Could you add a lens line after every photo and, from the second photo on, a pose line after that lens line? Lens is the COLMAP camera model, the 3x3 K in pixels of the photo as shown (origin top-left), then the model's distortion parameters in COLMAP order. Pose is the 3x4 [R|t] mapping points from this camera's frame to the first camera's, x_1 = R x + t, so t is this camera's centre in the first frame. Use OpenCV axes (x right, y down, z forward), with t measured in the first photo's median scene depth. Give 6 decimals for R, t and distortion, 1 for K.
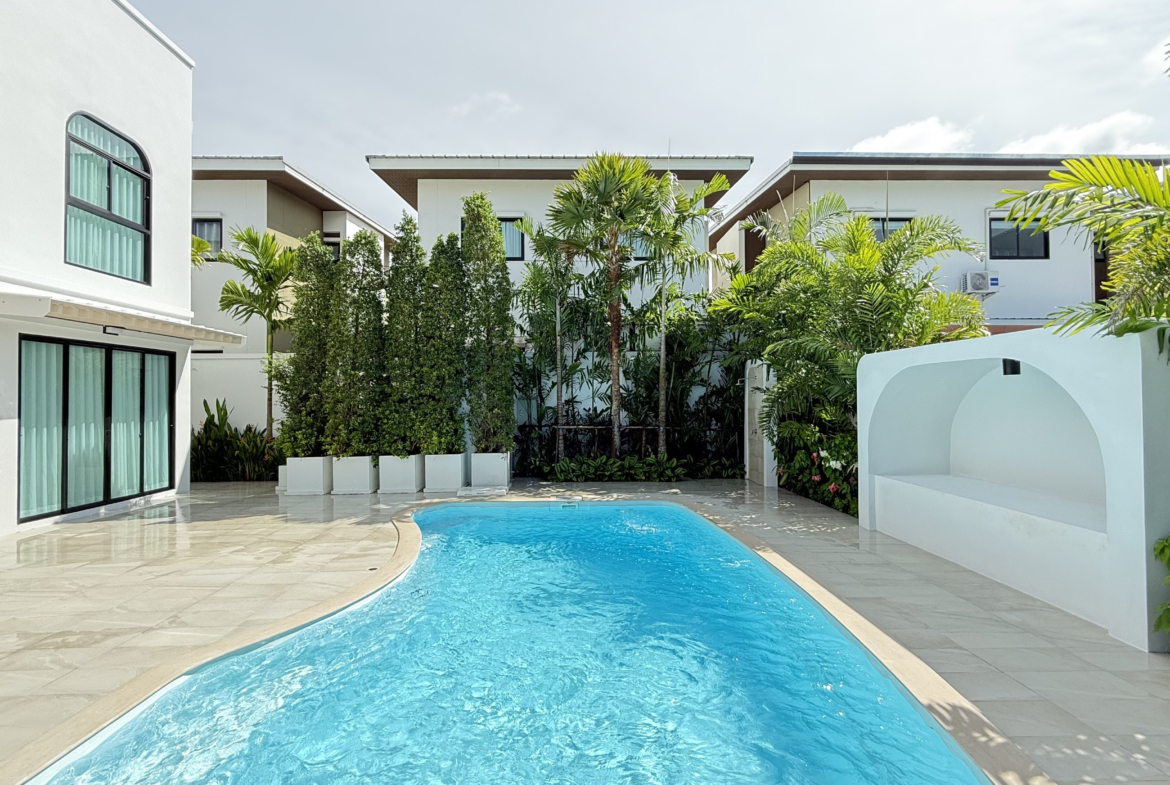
lens RADIAL K [[552.5, 0, 585.0], [0, 552.5, 392.5], [0, 0, 1]] dist [-0.004733, -0.000010]
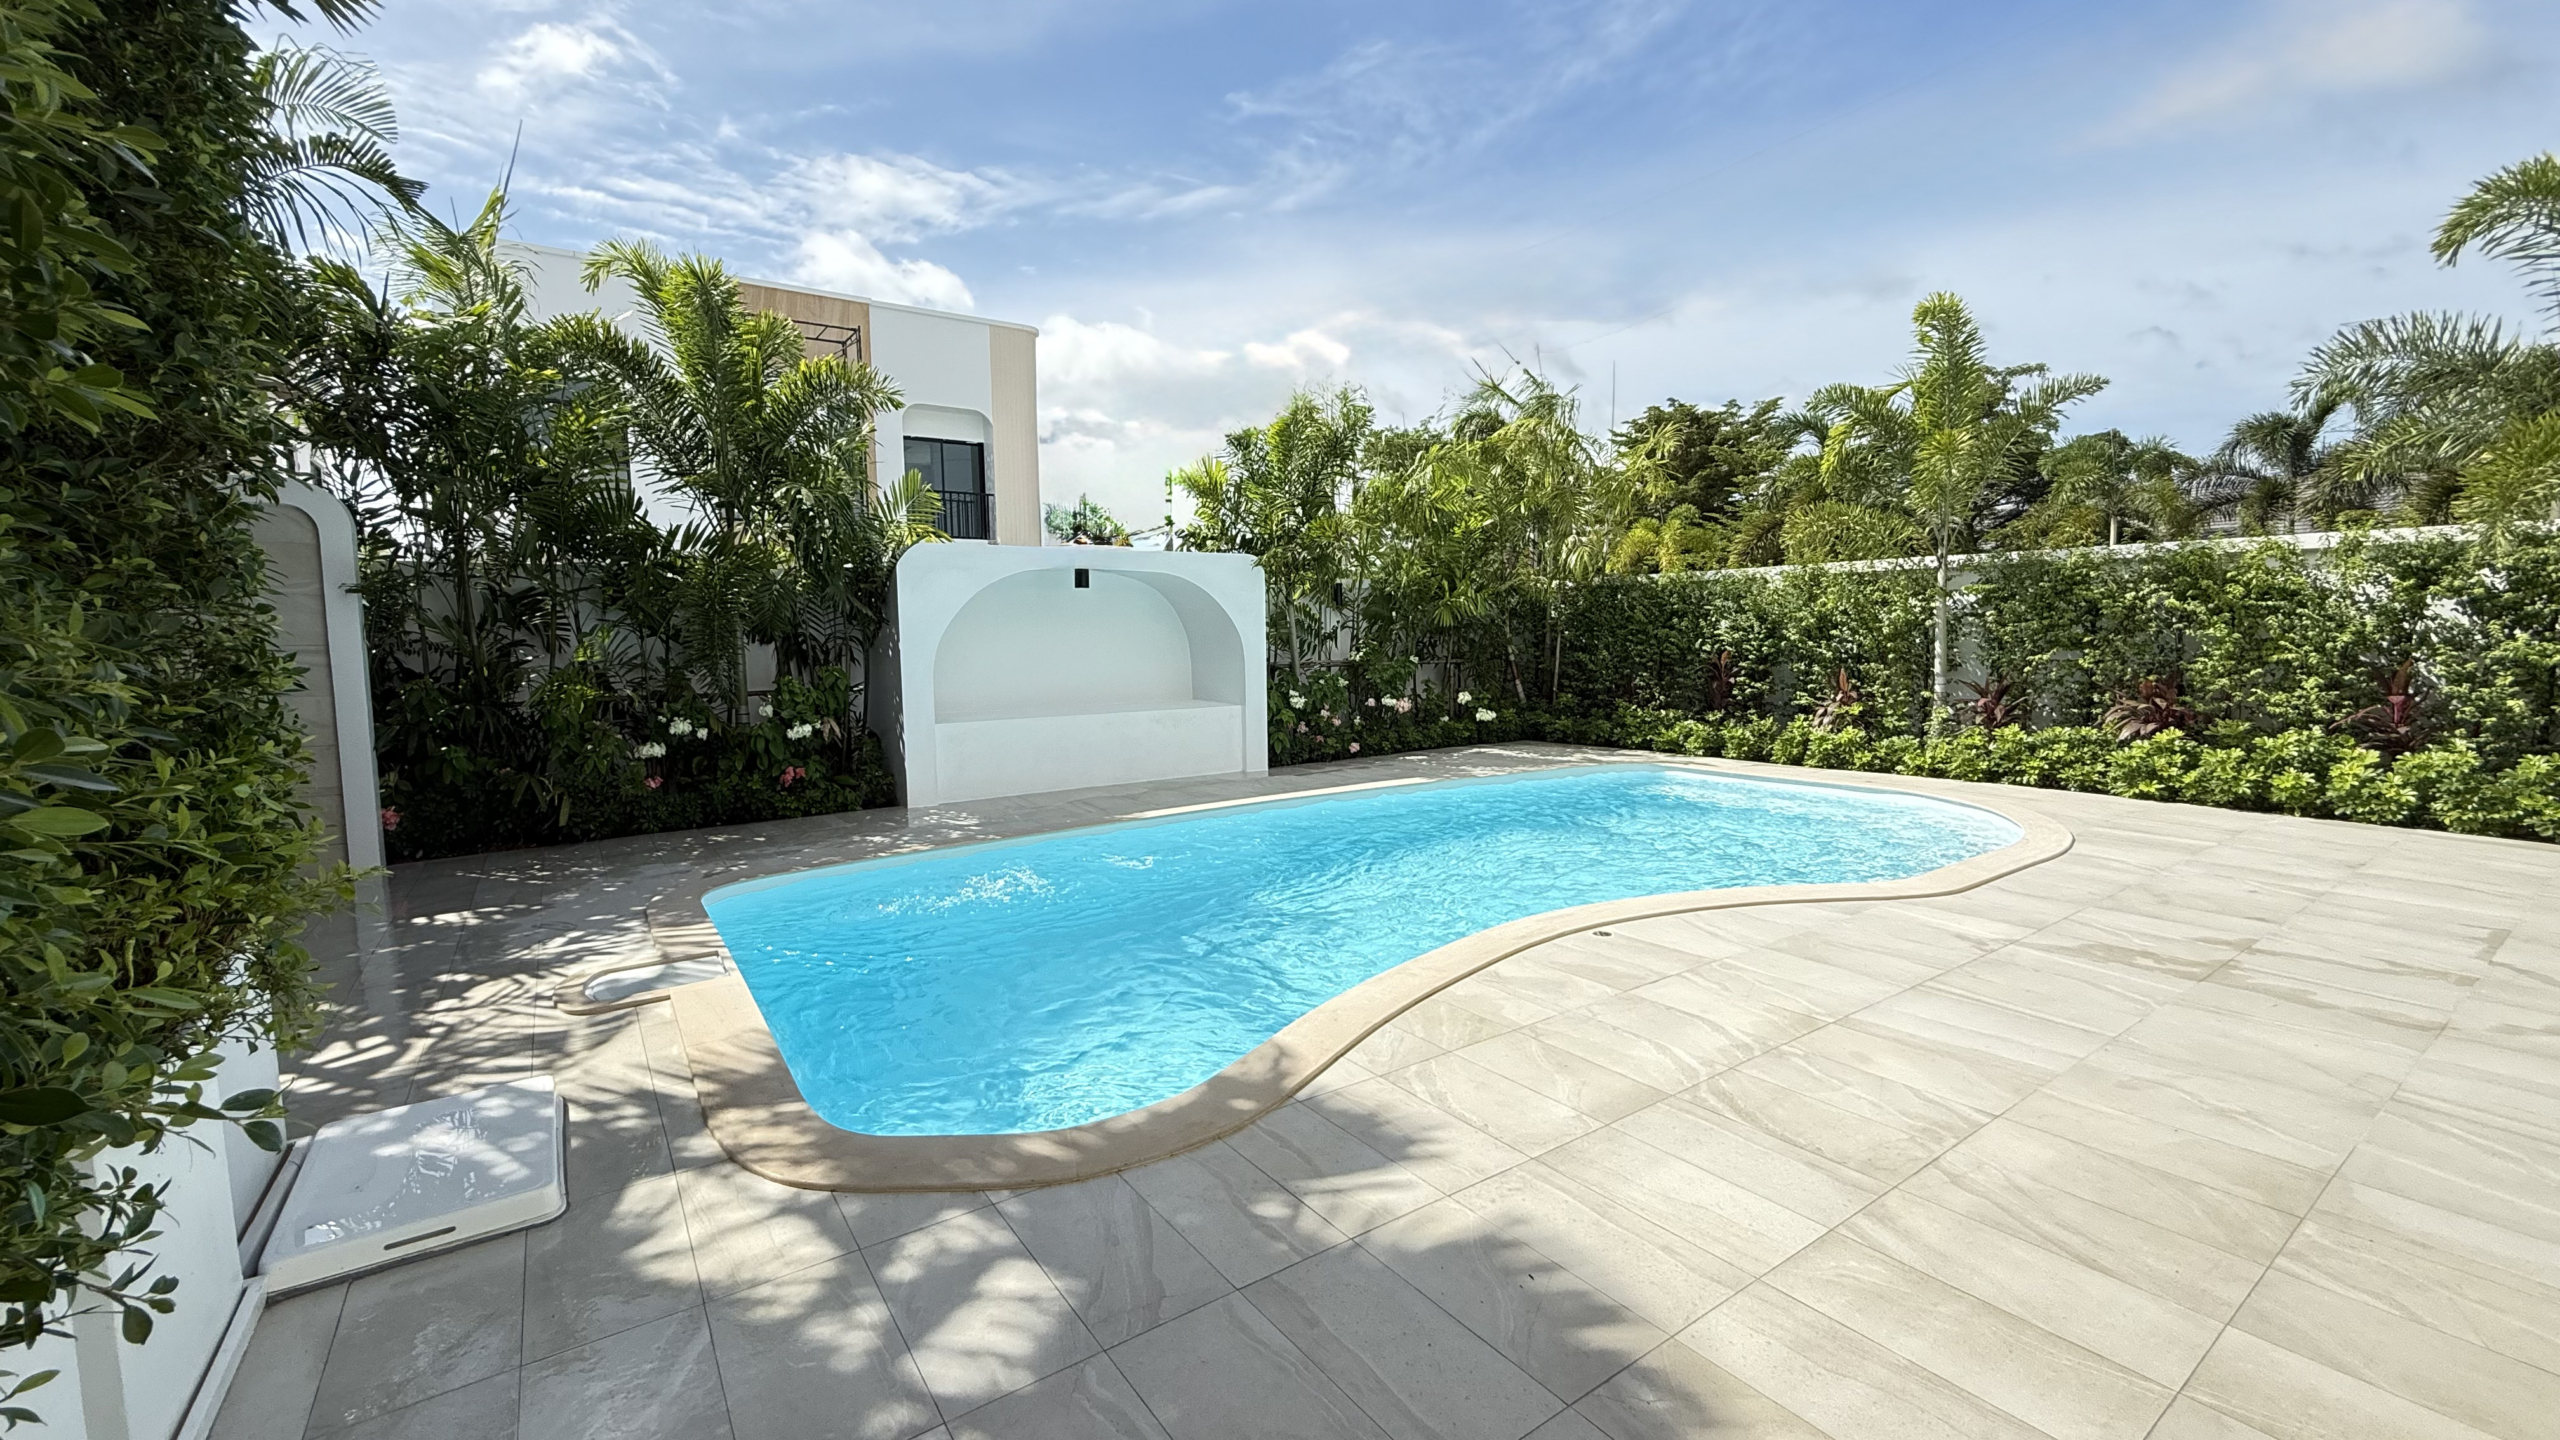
lens RADIAL K [[1031.2, 0, 1280.0], [0, 1031.2, 720.0], [0, 0, 1]] dist [0.000285, -0.000016]
pose [[-0.552827, -0.056119, 0.831404, -0.527471], [0.010472, 0.997183, 0.074272, 0.038679], [-0.833230, 0.049766, -0.550682, 0.943417]]
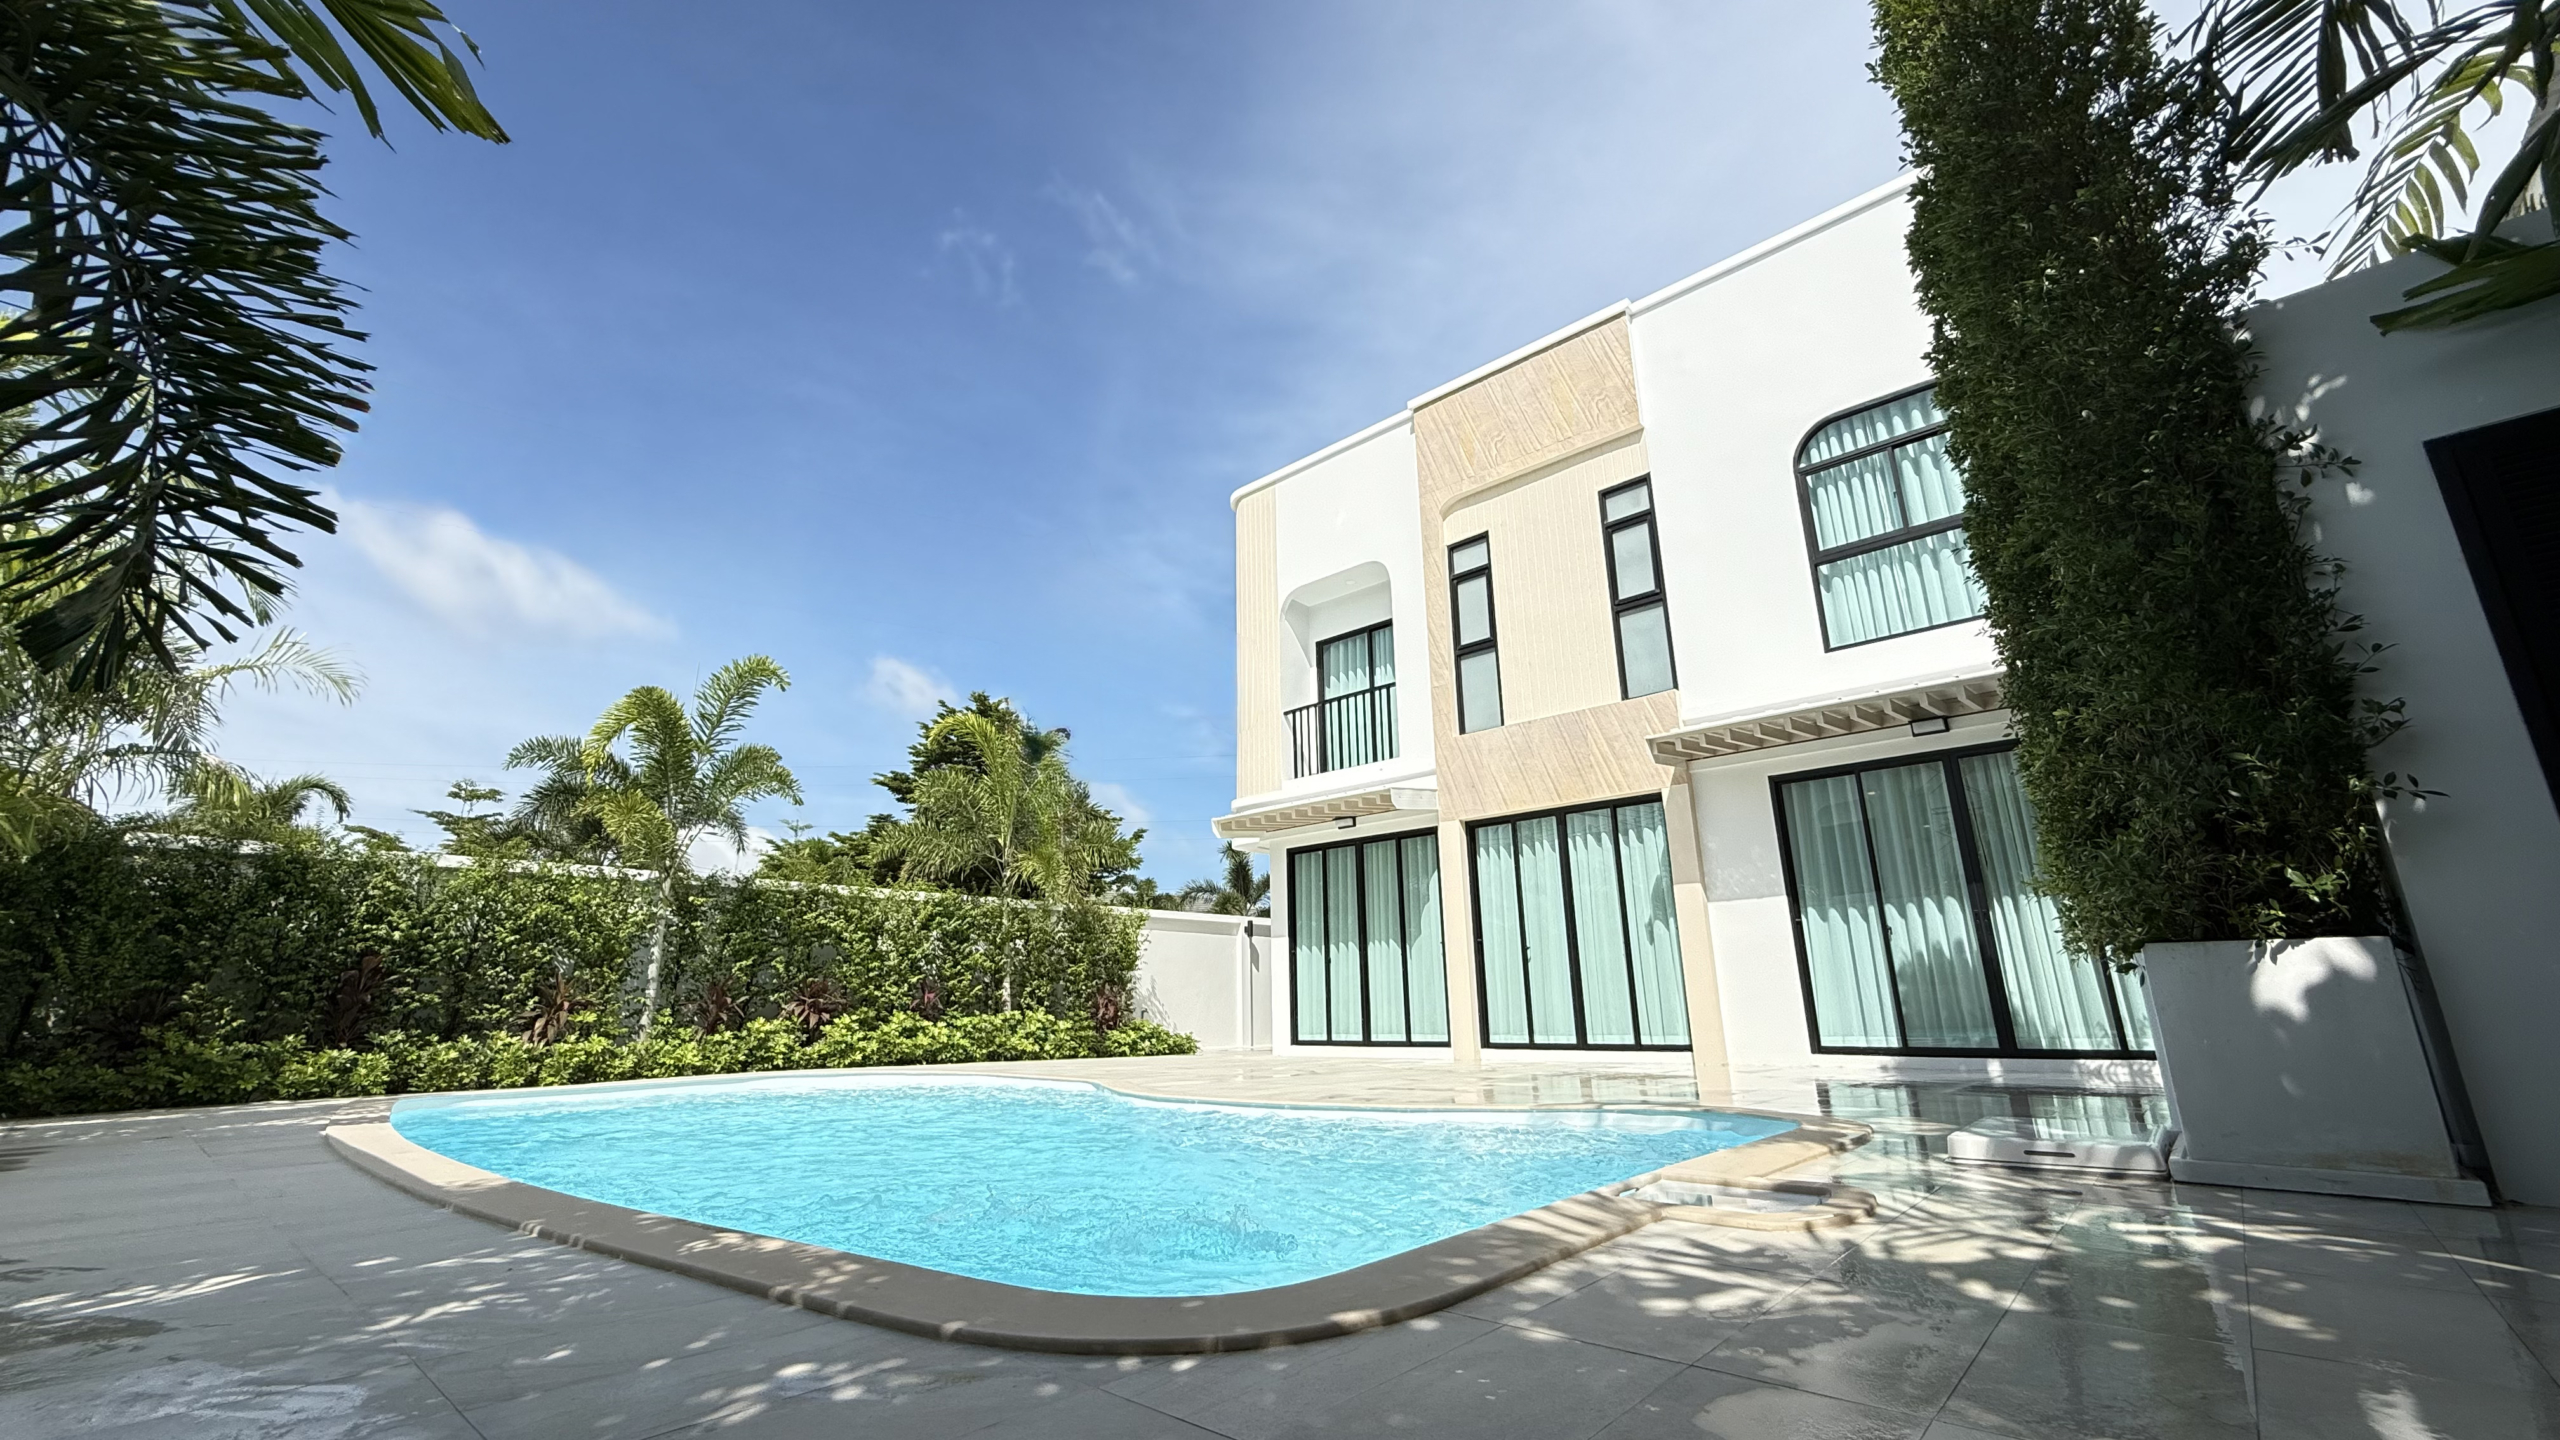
lens RADIAL K [[1017.2, 0, 1280.0], [0, 1017.2, 720.0], [0, 0, 1]] dist [-0.000541, -0.000352]
pose [[-0.683889, -0.179223, -0.707230, 0.271391], [0.032224, 0.960993, -0.274690, 0.123091], [0.728874, -0.210647, -0.651437, 1.048986]]
